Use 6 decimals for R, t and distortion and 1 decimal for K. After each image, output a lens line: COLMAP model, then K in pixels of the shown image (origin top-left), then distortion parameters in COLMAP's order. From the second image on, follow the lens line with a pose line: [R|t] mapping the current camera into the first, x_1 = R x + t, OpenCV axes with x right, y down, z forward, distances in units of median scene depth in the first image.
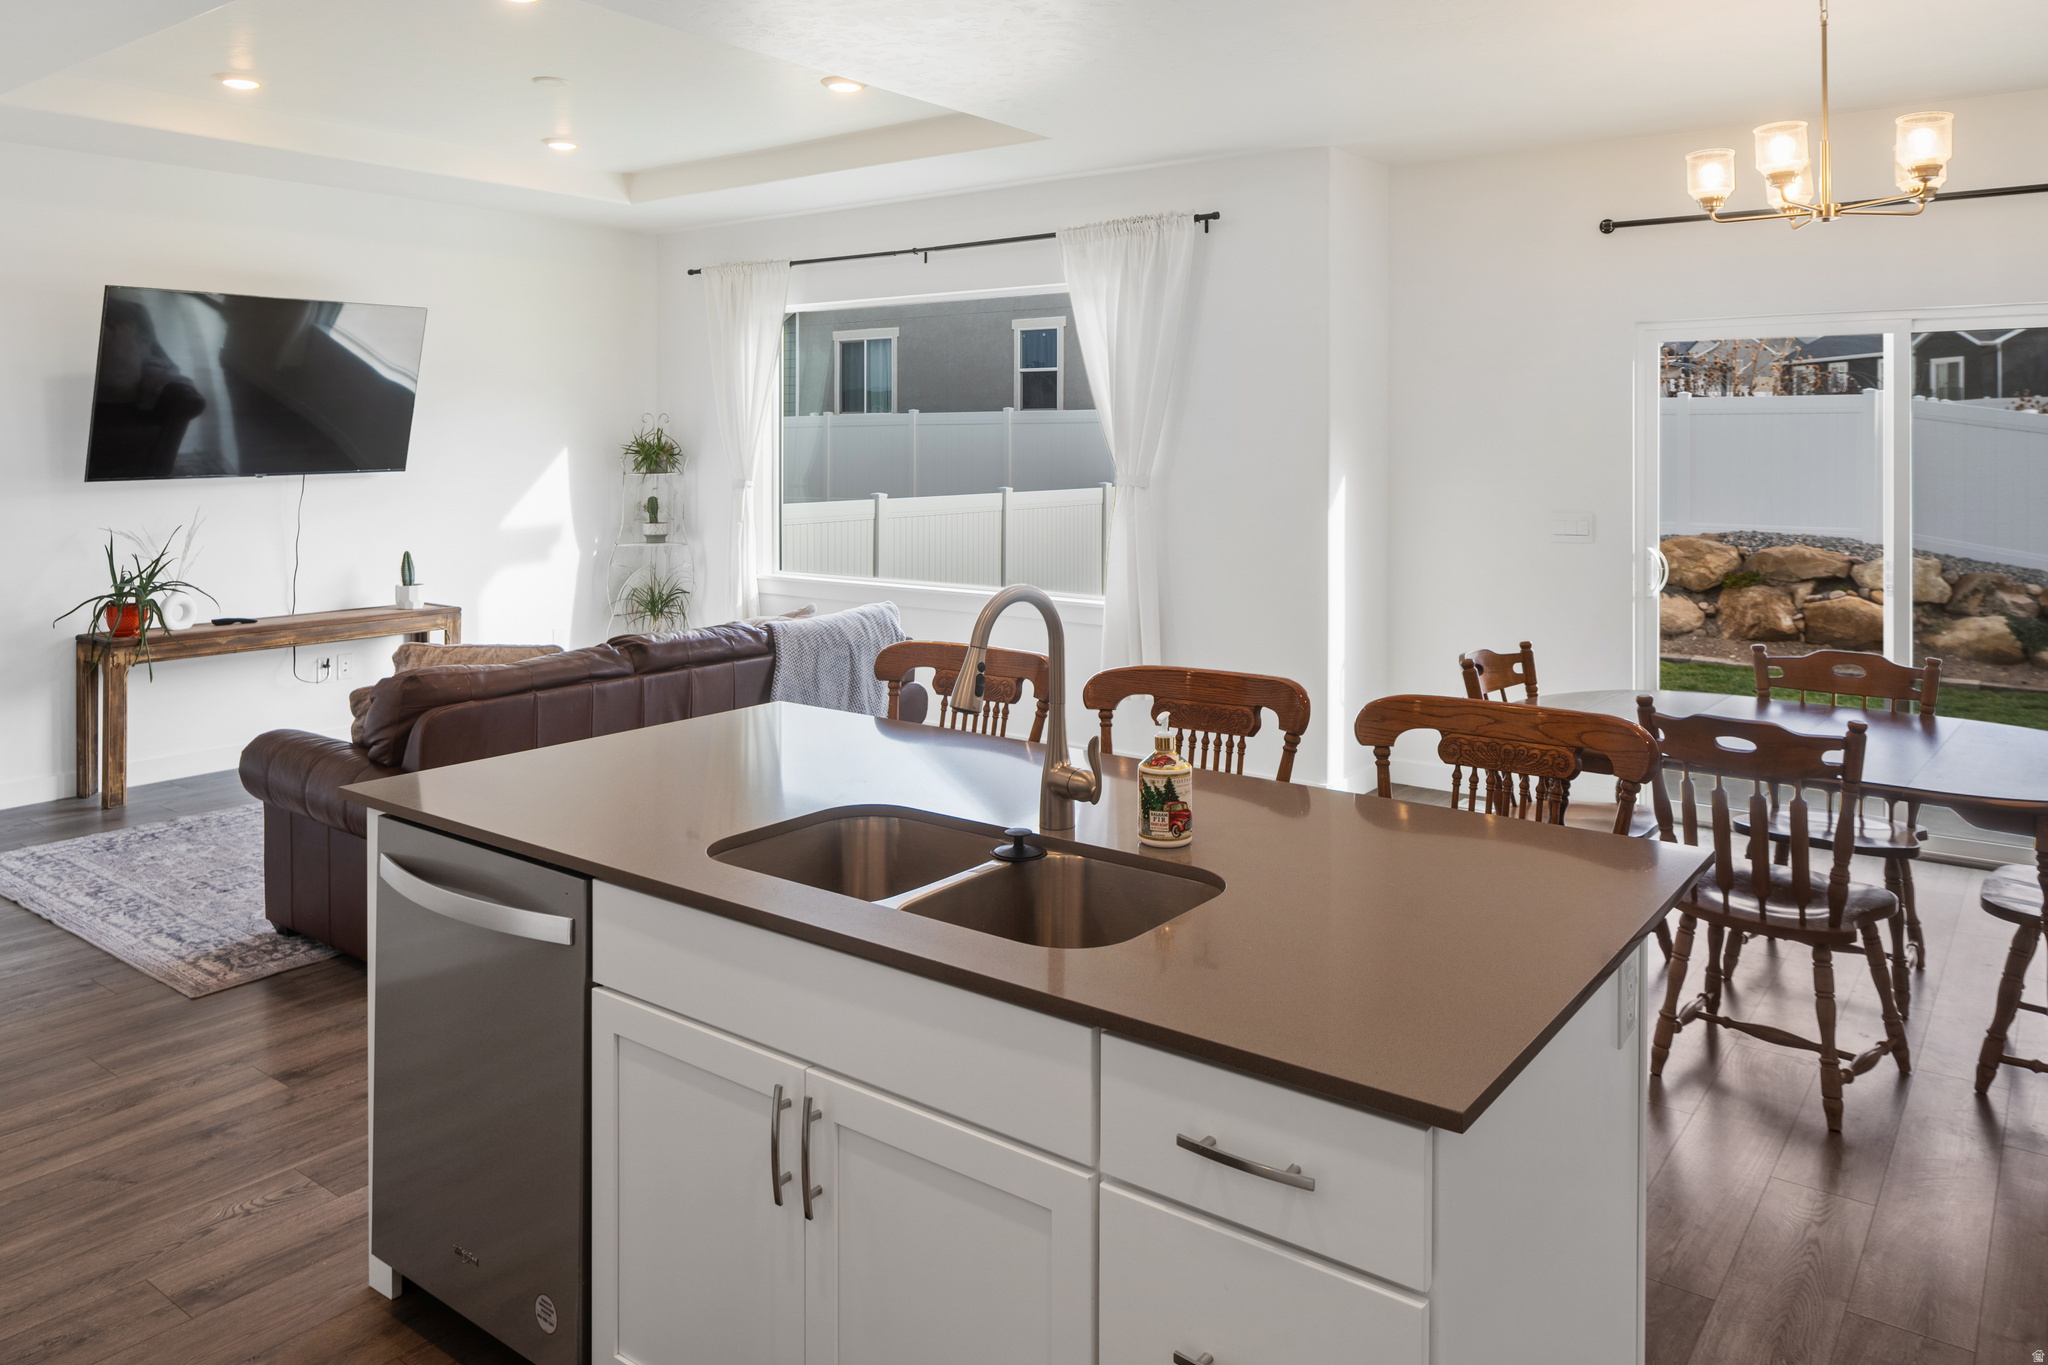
lens RADIAL K [[1430.0, 0, 1032.7], [0, 1430.0, 439.2], [0, 0, 1]] dist [-0.011089, 0.002435]
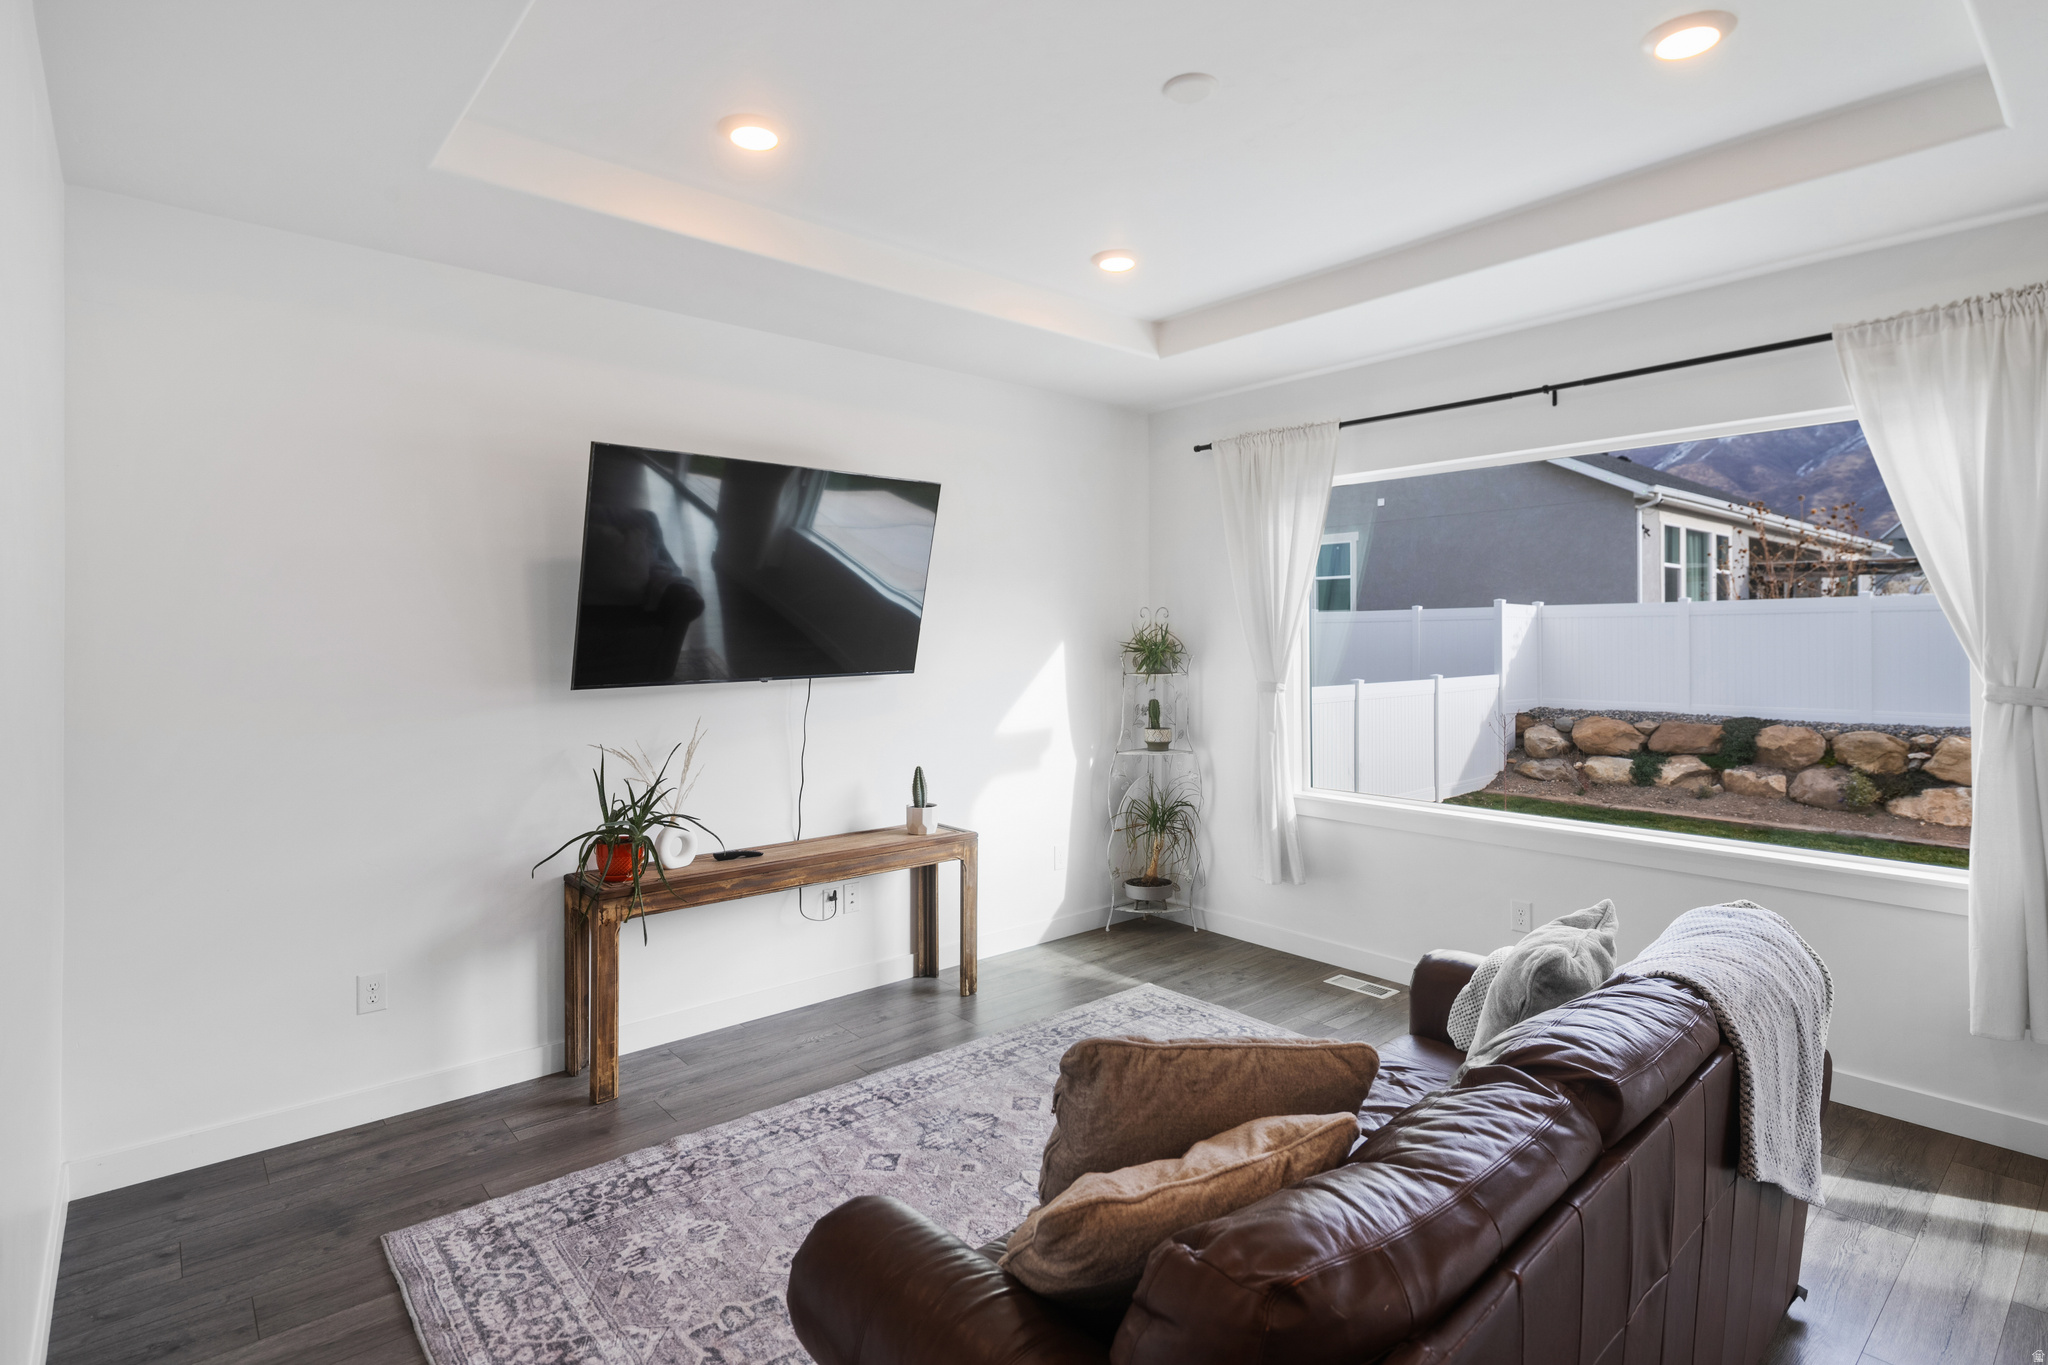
lens RADIAL K [[1010.8, 0, 1014.1], [0, 1010.8, 625.9], [0, 0, 1]] dist [0.002908, -0.004239]
pose [[0.974891, -0.006759, -0.222578, -0.250037], [0.004454, 0.999931, -0.010859, 0.000348], [0.222636, 0.009595, 0.974854, 0.423698]]
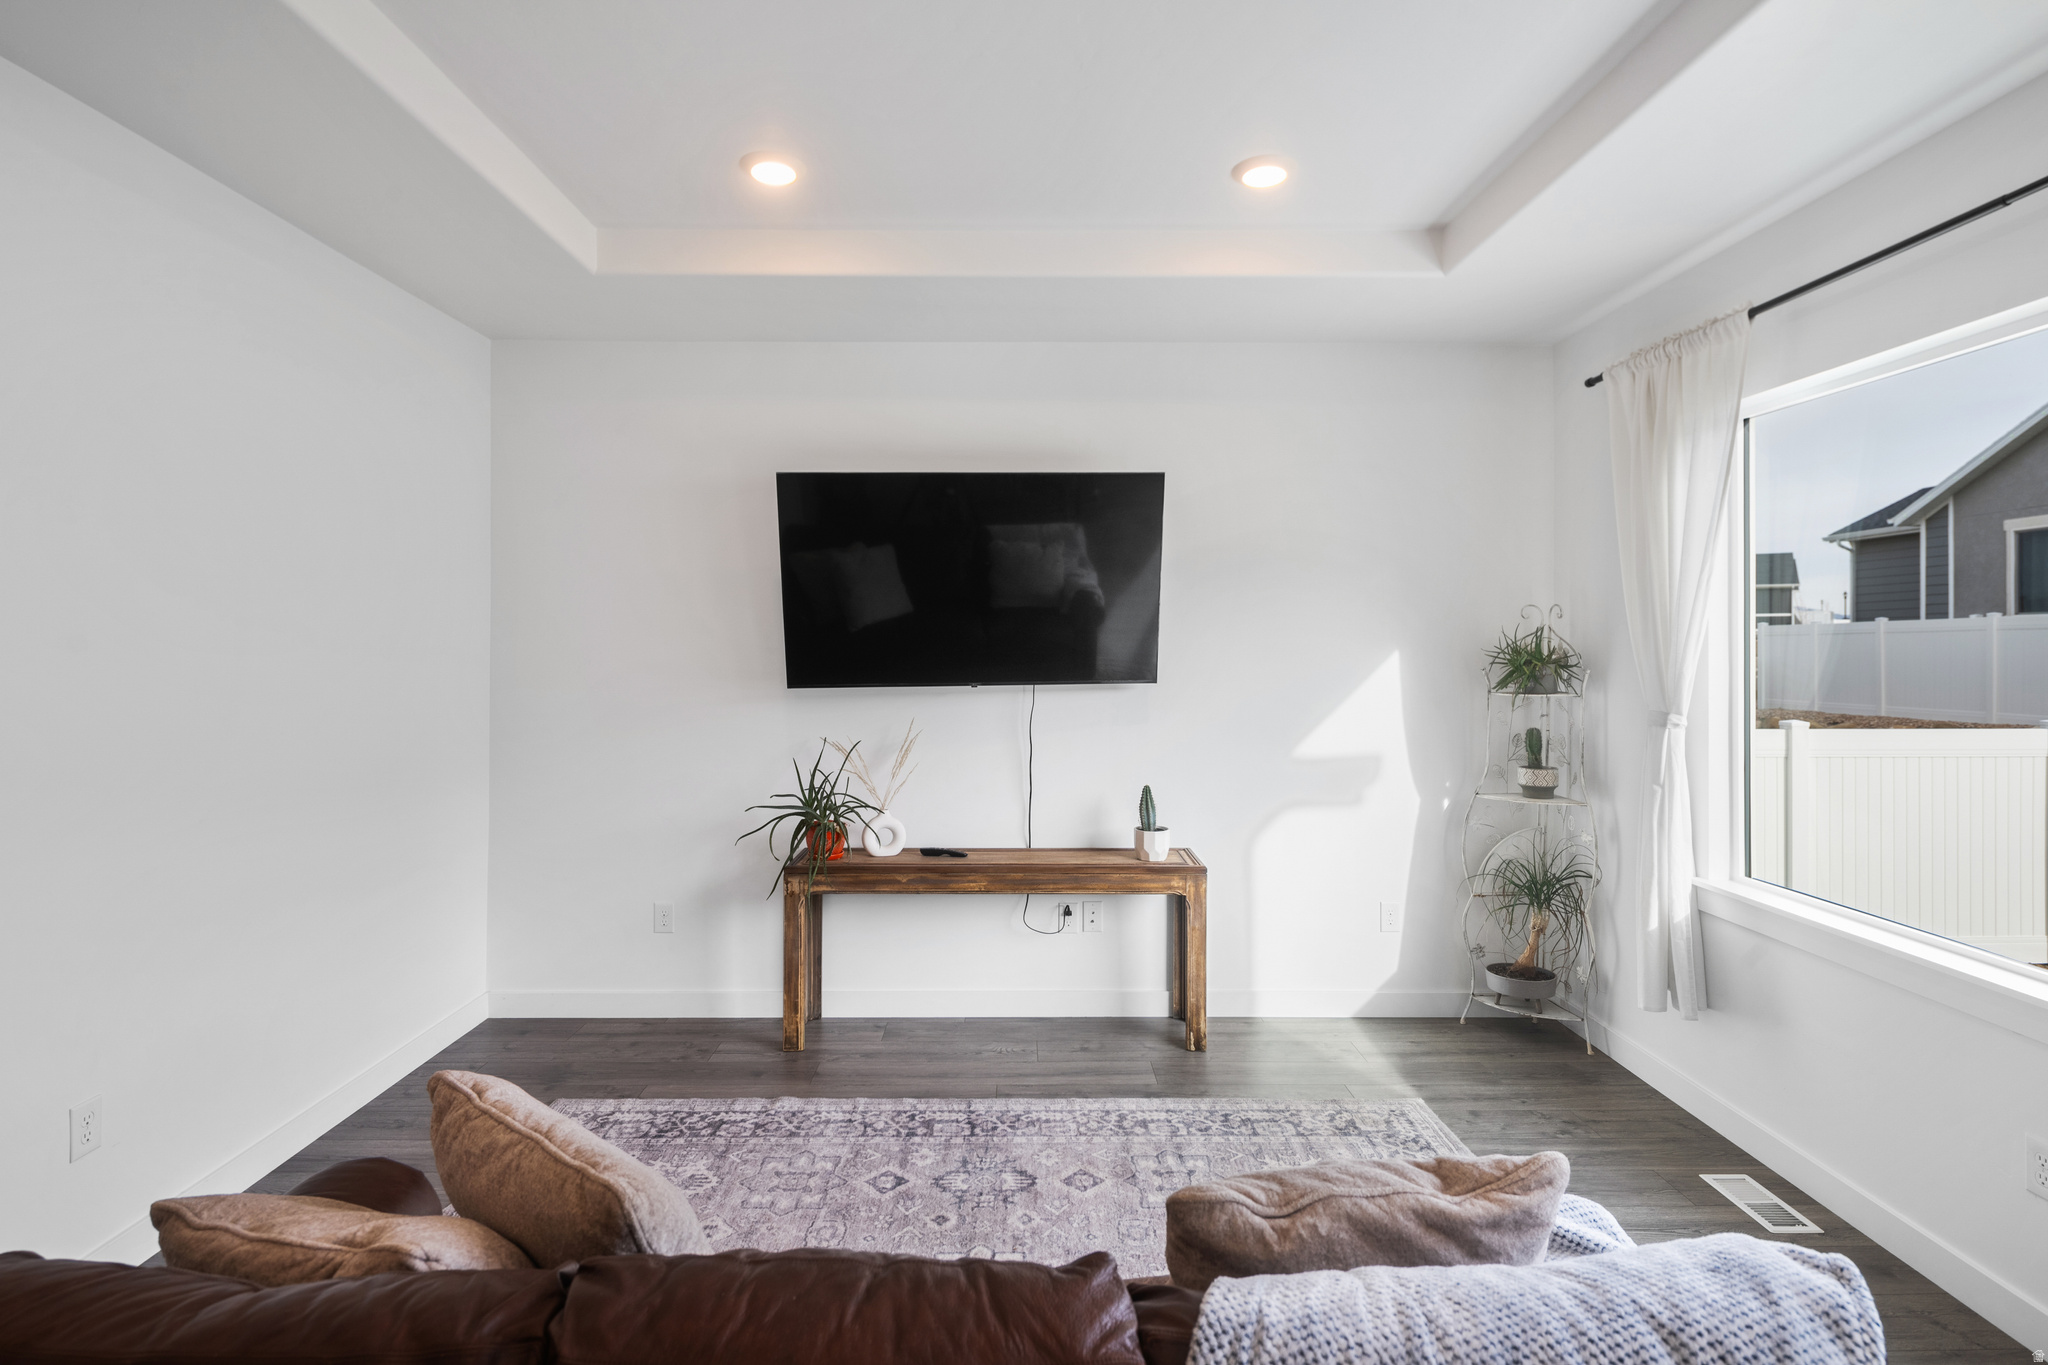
lens RADIAL K [[1010.8, 0, 1020.3], [0, 1010.8, 638.3], [0, 0, 1]] dist [0.002908, -0.004239]
pose [[0.603278, -0.002641, -0.797527, -0.037480], [-0.000263, 0.999994, -0.003510, -0.000611], [0.797531, 0.002327, 0.603273, 0.619738]]
